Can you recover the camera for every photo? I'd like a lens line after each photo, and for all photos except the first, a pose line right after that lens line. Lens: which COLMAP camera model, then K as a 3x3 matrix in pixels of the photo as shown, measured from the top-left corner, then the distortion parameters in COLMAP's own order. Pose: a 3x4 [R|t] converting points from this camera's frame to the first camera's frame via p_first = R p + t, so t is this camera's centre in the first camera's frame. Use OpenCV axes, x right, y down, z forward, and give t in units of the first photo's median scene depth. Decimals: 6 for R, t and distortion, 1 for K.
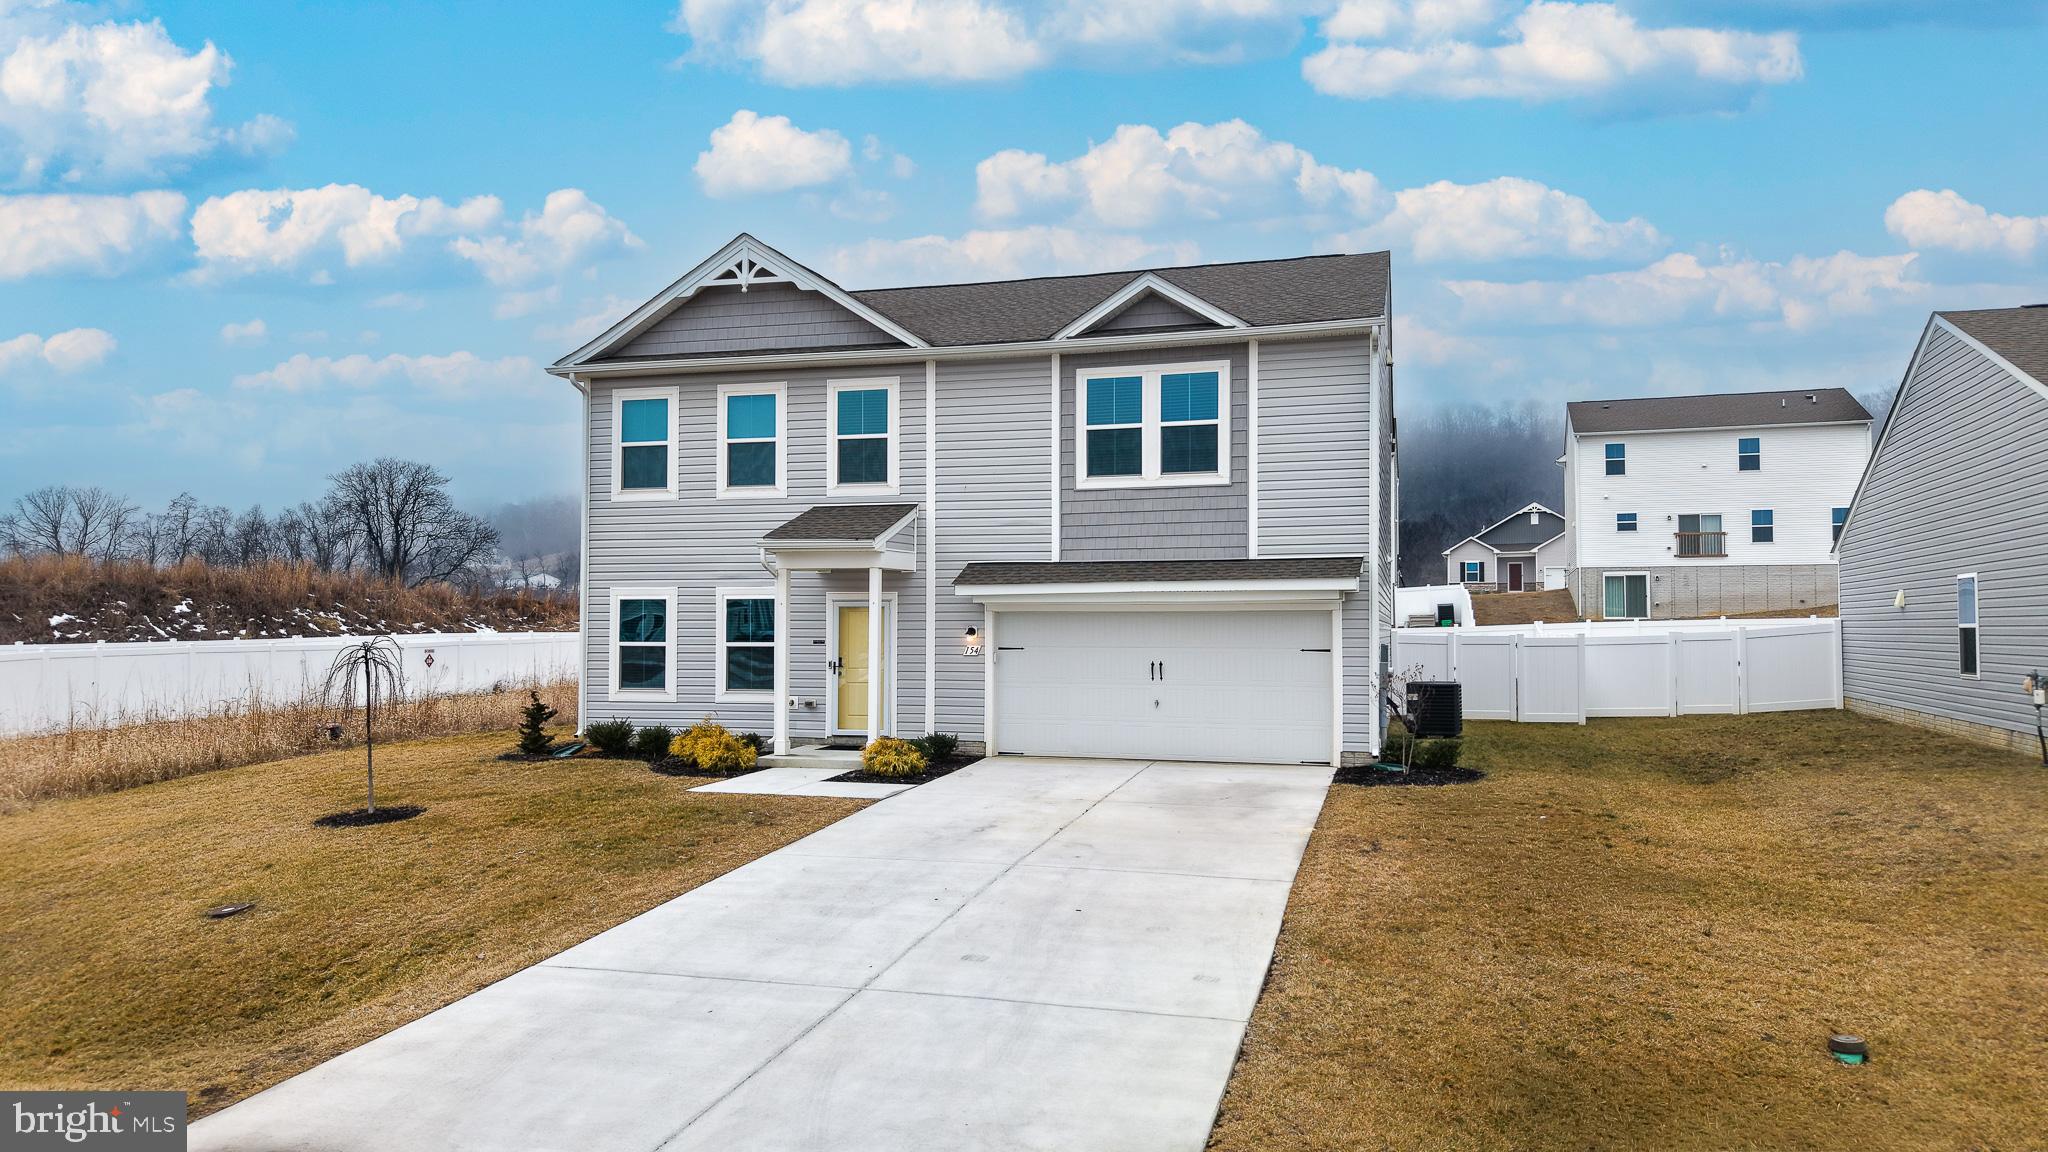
lens RADIAL K [[1356.7, 0, 1024.0], [0, 1356.7, 576.0], [0, 0, 1]] dist [0.060015, -0.074437]
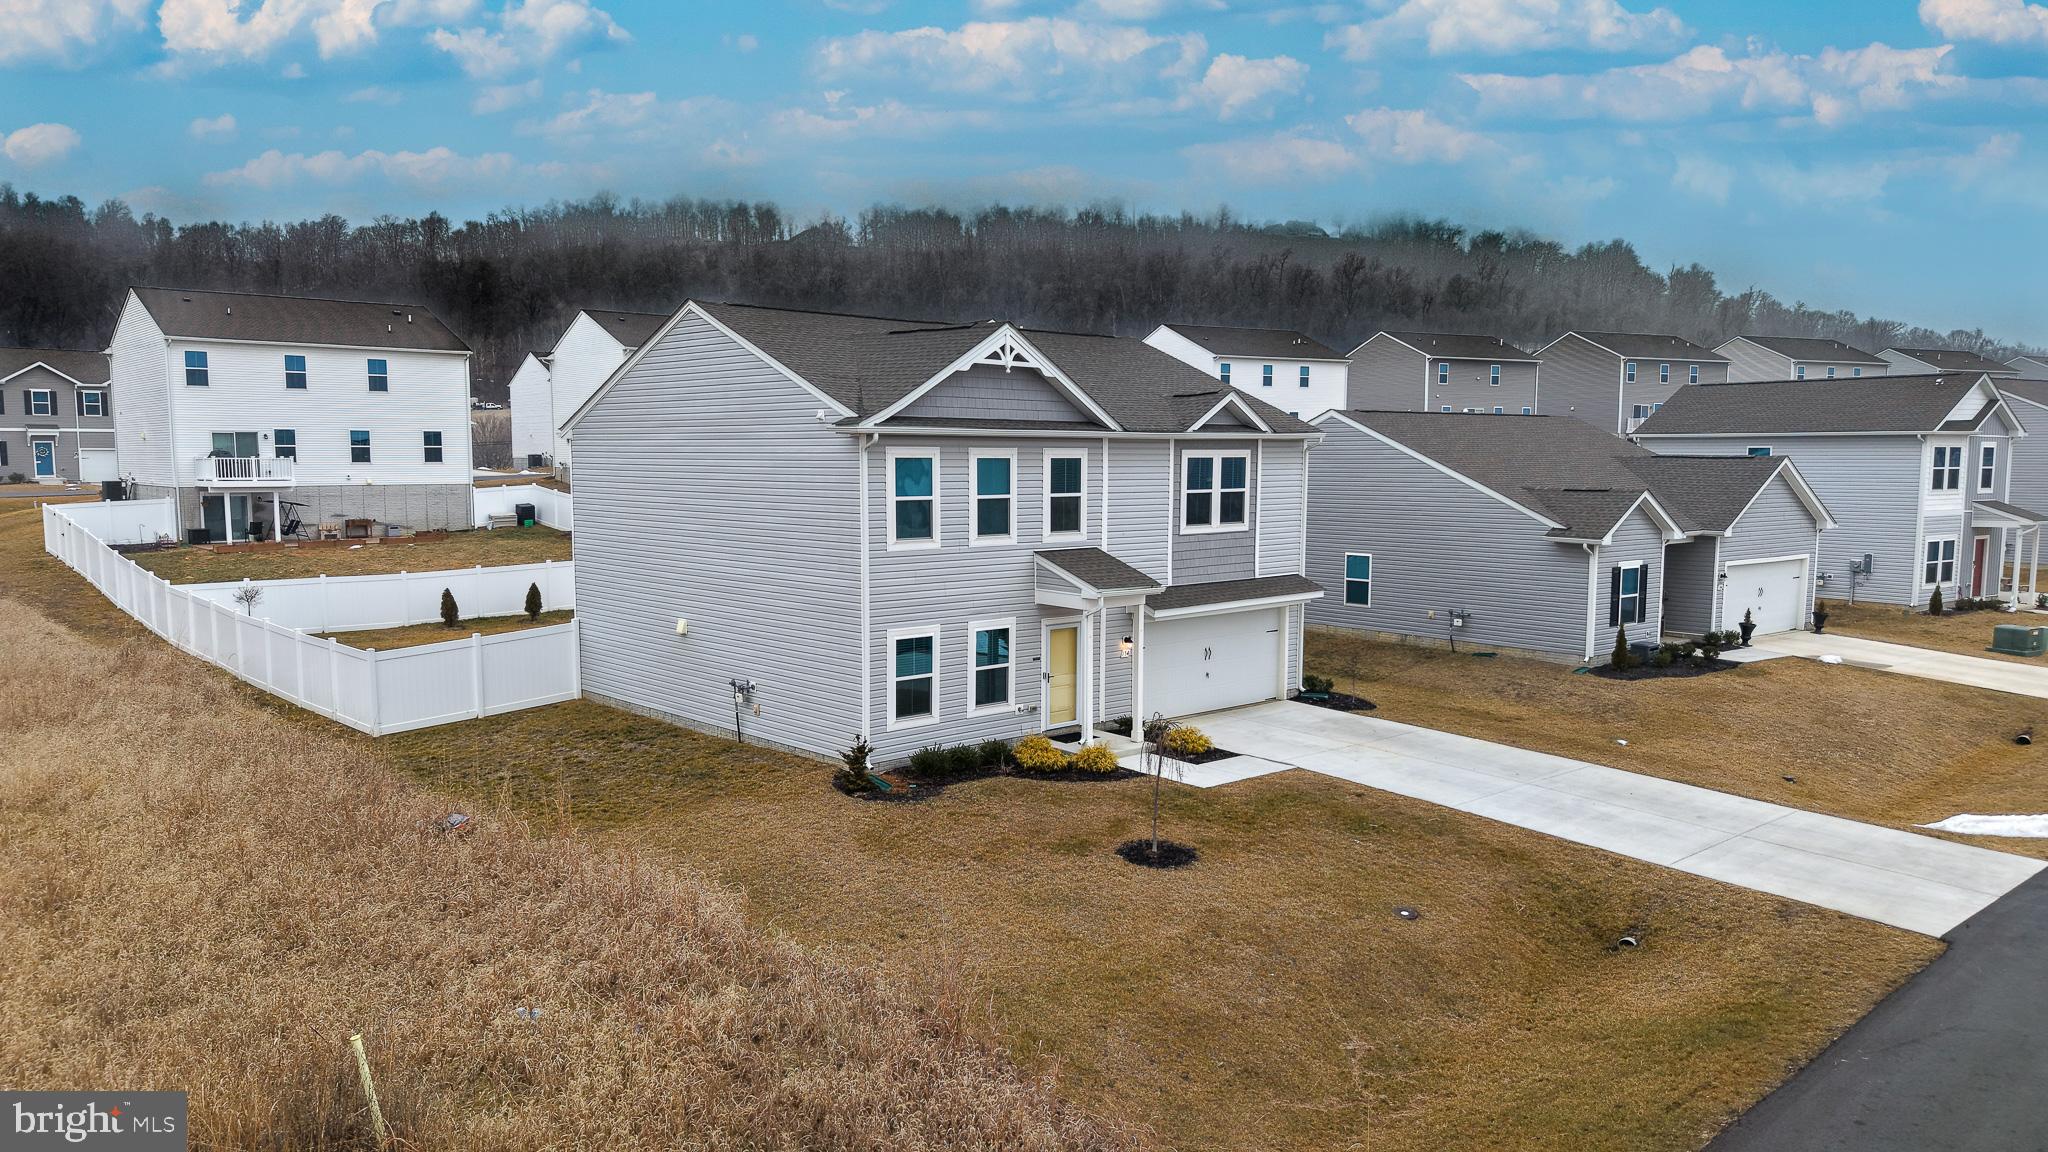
lens RADIAL K [[1424.7, 0, 1023.5], [0, 1424.7, 643.4], [0, 0, 1]] dist [0.012685, -0.002515]
pose [[0.535127, -0.112124, 0.837297, -1.266095], [-0.031180, 0.987856, 0.152213, -0.166657], [-0.844196, -0.107560, 0.525133, 0.319429]]
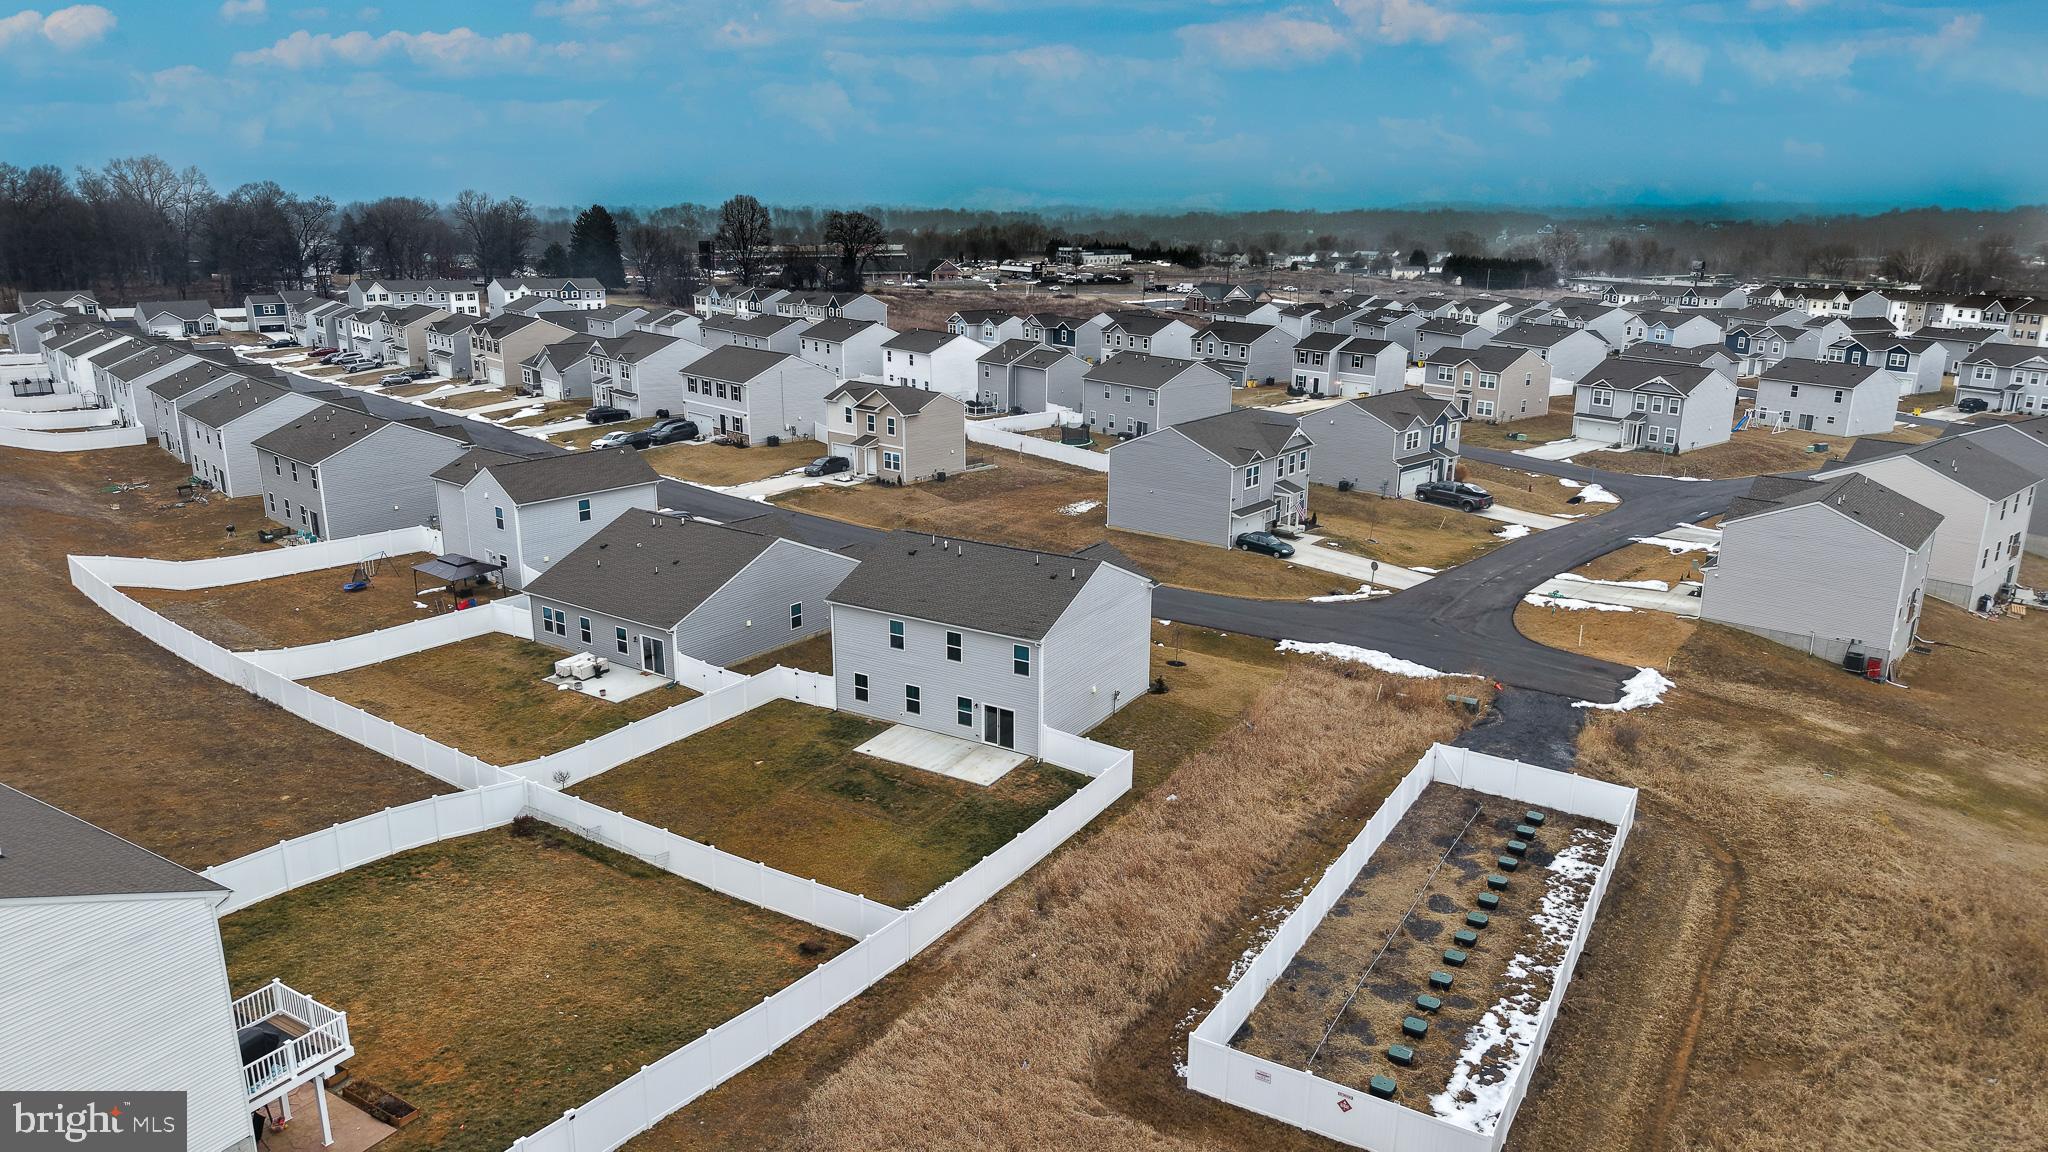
lens RADIAL K [[1366.1, 0, 1018.4], [0, 1366.1, 531.6], [0, 0, 1]] dist [0.107436, -0.174044]
pose [[-0.960782, -0.067949, 0.268853, -0.953425], [-0.013433, 0.979781, 0.199622, -0.977513], [-0.276981, 0.188182, -0.942268, 4.380718]]
